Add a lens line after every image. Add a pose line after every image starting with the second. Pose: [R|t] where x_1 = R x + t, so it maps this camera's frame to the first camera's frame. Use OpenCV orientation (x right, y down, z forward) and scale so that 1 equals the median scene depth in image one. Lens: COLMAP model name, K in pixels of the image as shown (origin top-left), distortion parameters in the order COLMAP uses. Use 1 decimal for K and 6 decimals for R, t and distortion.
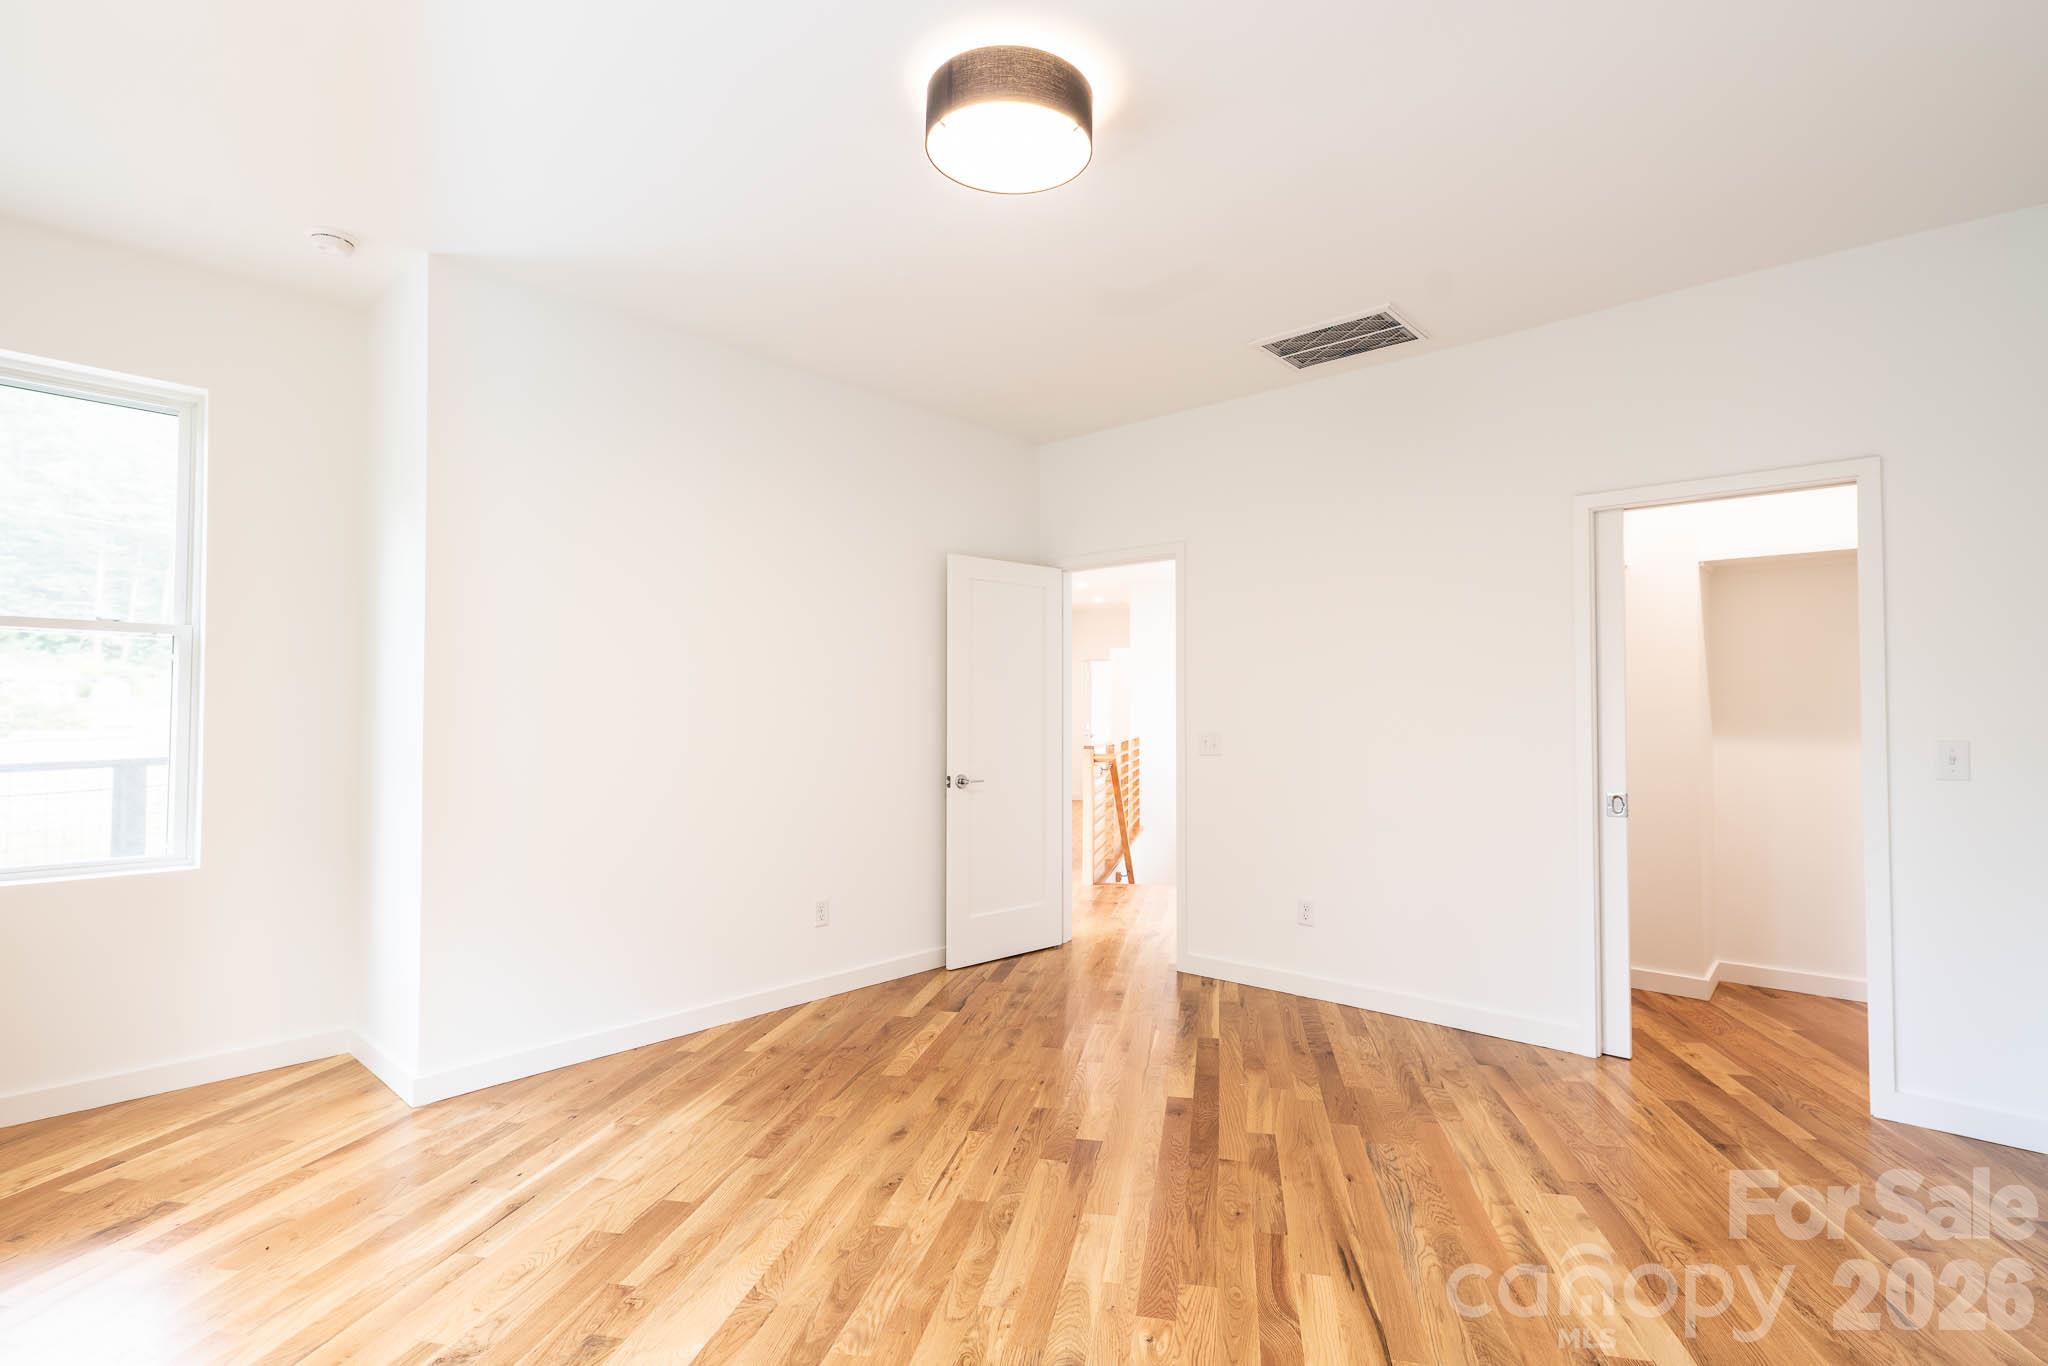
lens RADIAL K [[989.1, 0, 1024.0], [0, 989.1, 683.0], [0, 0, 1]] dist [0.000658, 0.000103]
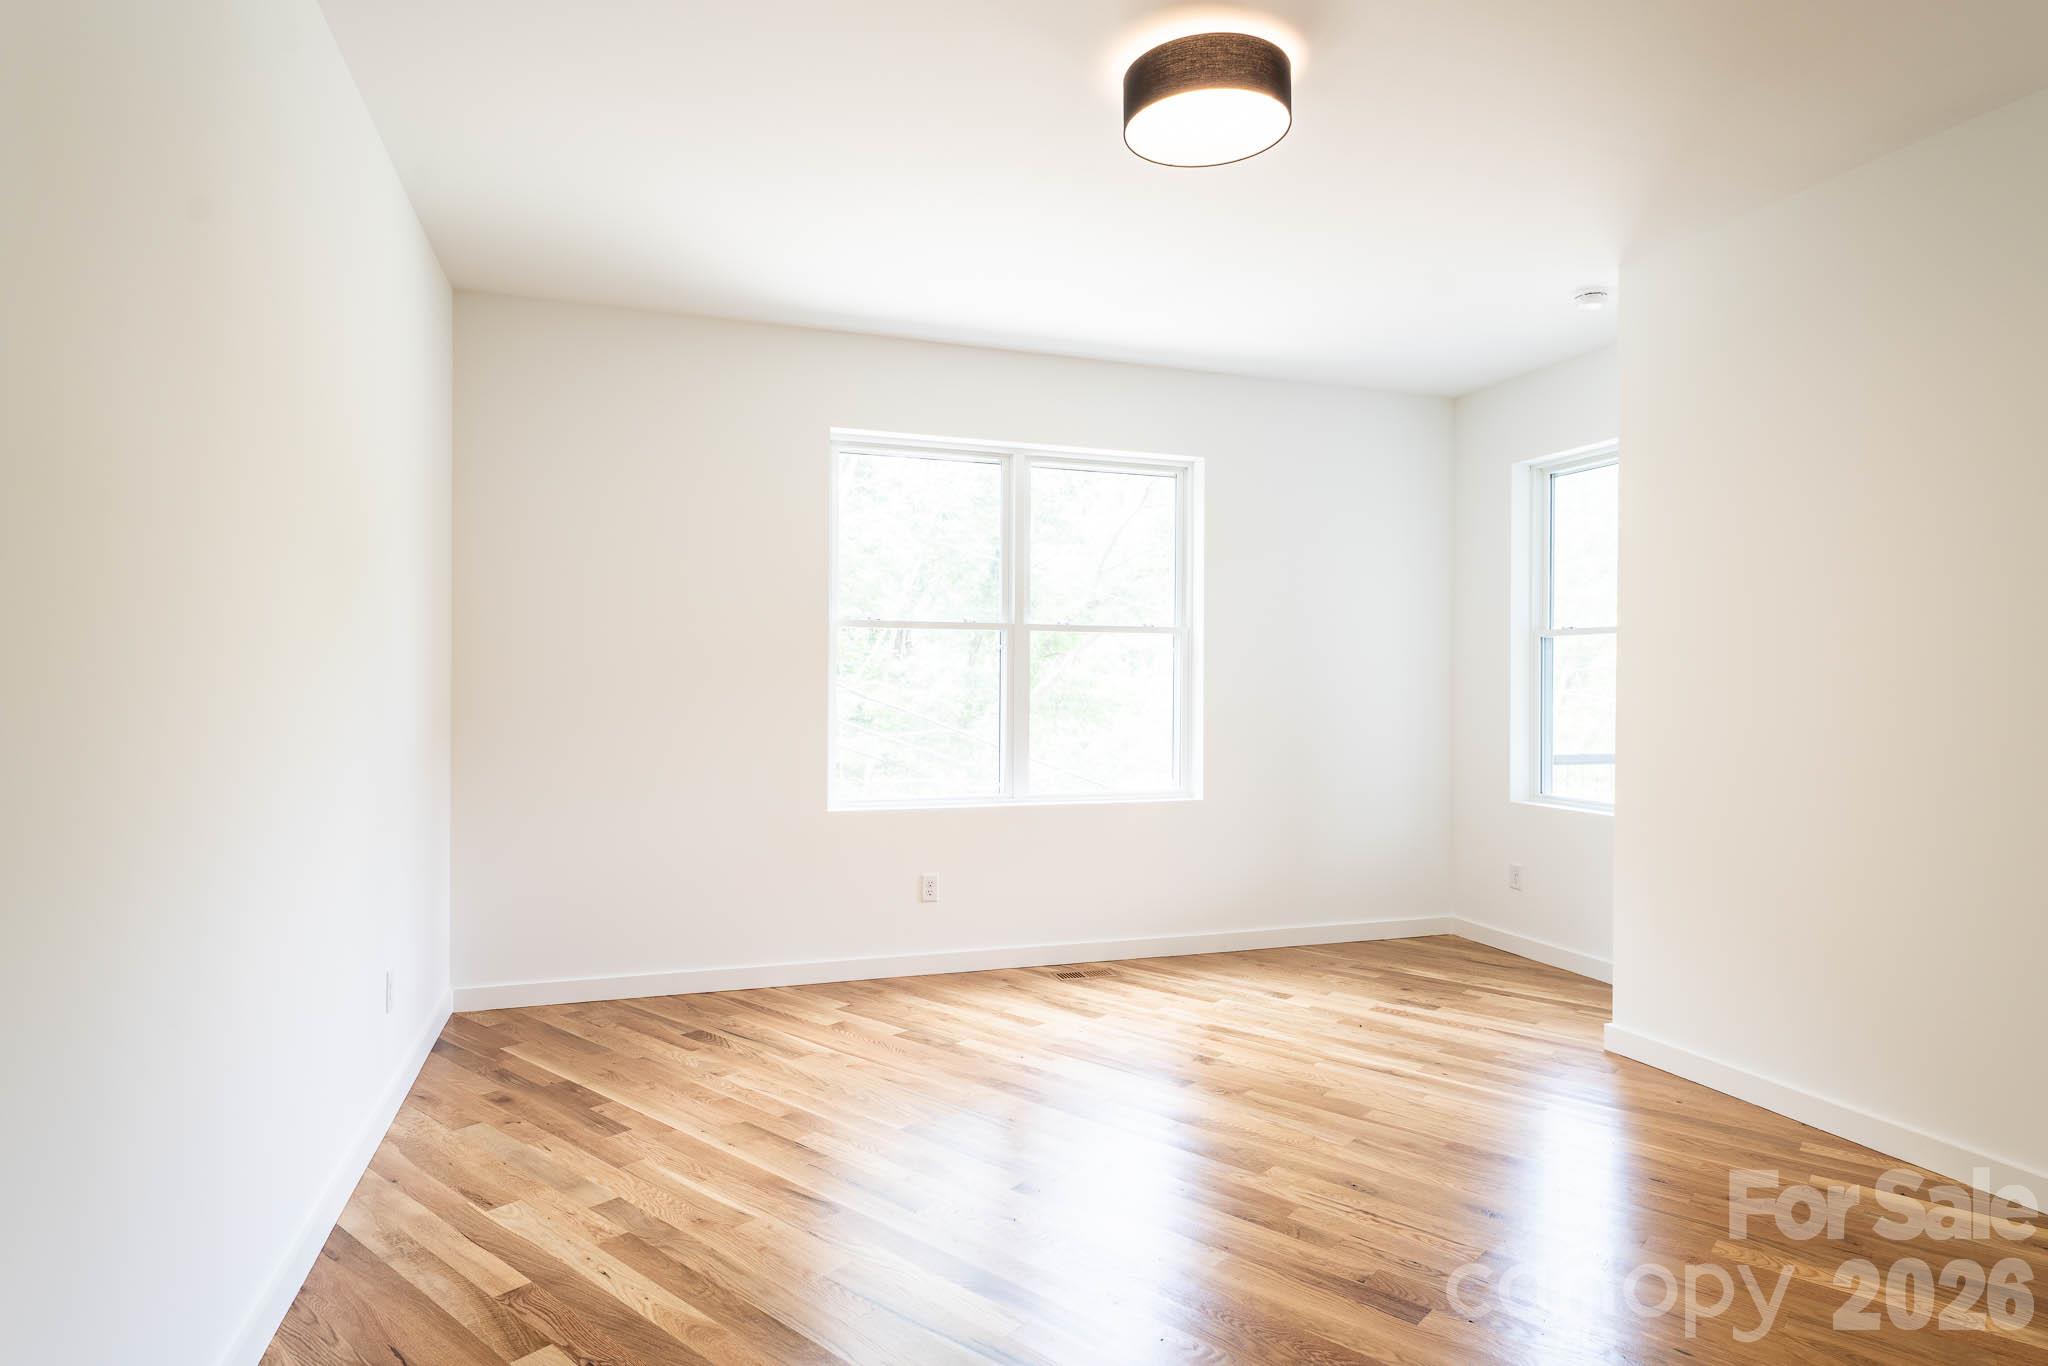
lens RADIAL K [[1170.0, 0, 1024.0], [0, 1170.0, 683.0], [0, 0, 1]] dist [-0.003588, 0.000661]
pose [[-0.489349, -0.002794, -0.872084, 1.063554], [0.017114, 0.999772, -0.012806, 0.027042], [0.871920, -0.021191, -0.489189, 1.346896]]
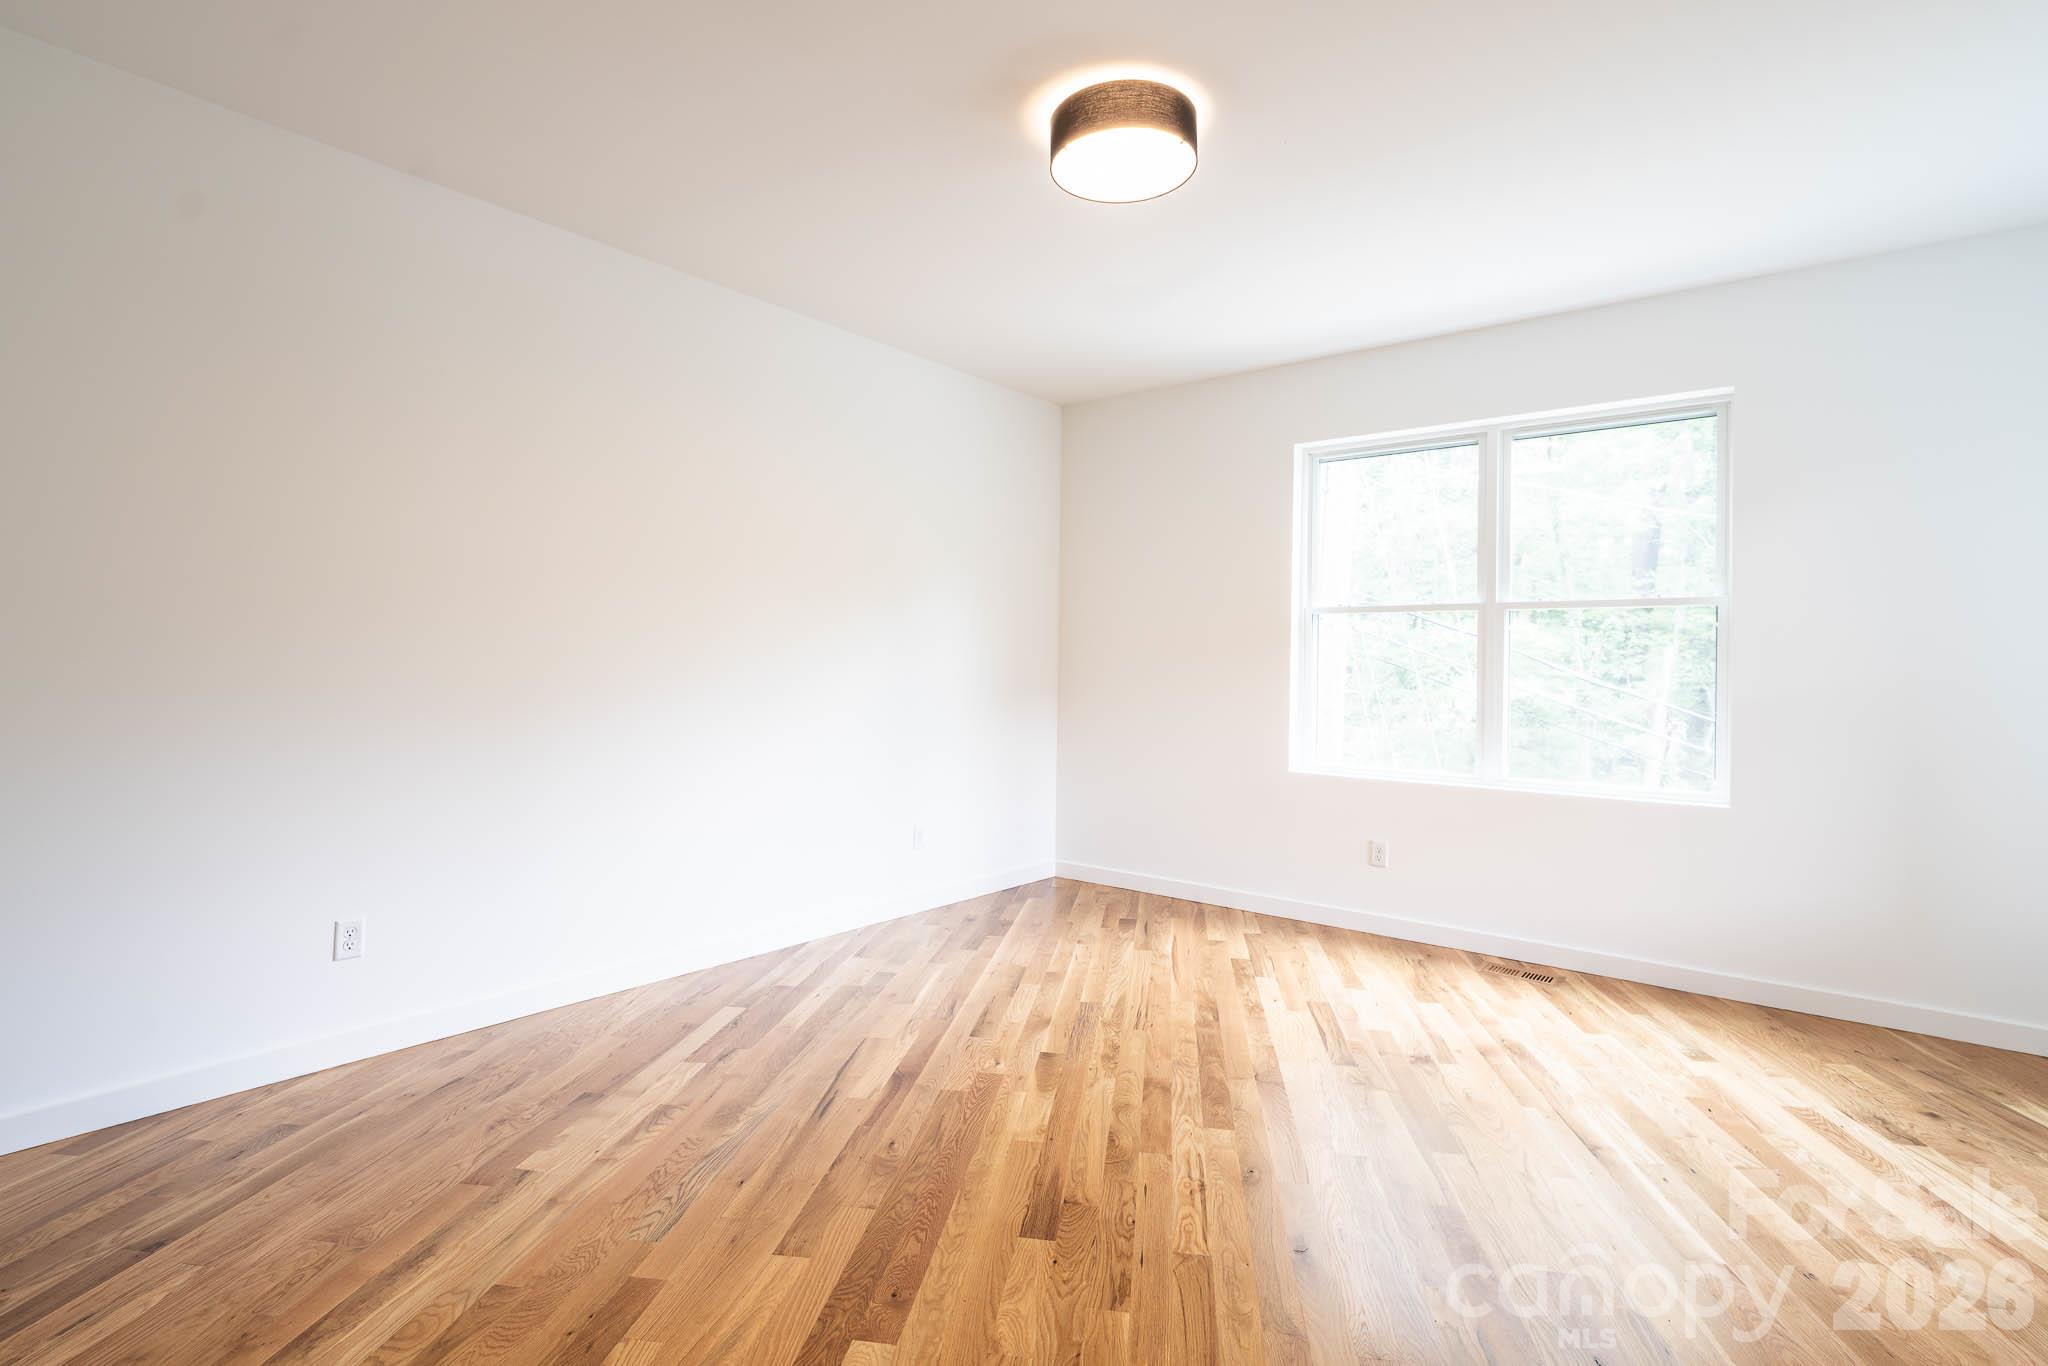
lens RADIAL K [[987.9, 0, 1014.8], [0, 987.9, 638.6], [0, 0, 1]] dist [-0.000697, 0.000114]
pose [[-0.998804, -0.019477, -0.044848, 0.143304], [-0.016953, 0.998288, -0.055980, 0.068267], [0.045862, -0.055153, -0.997424, 2.024180]]
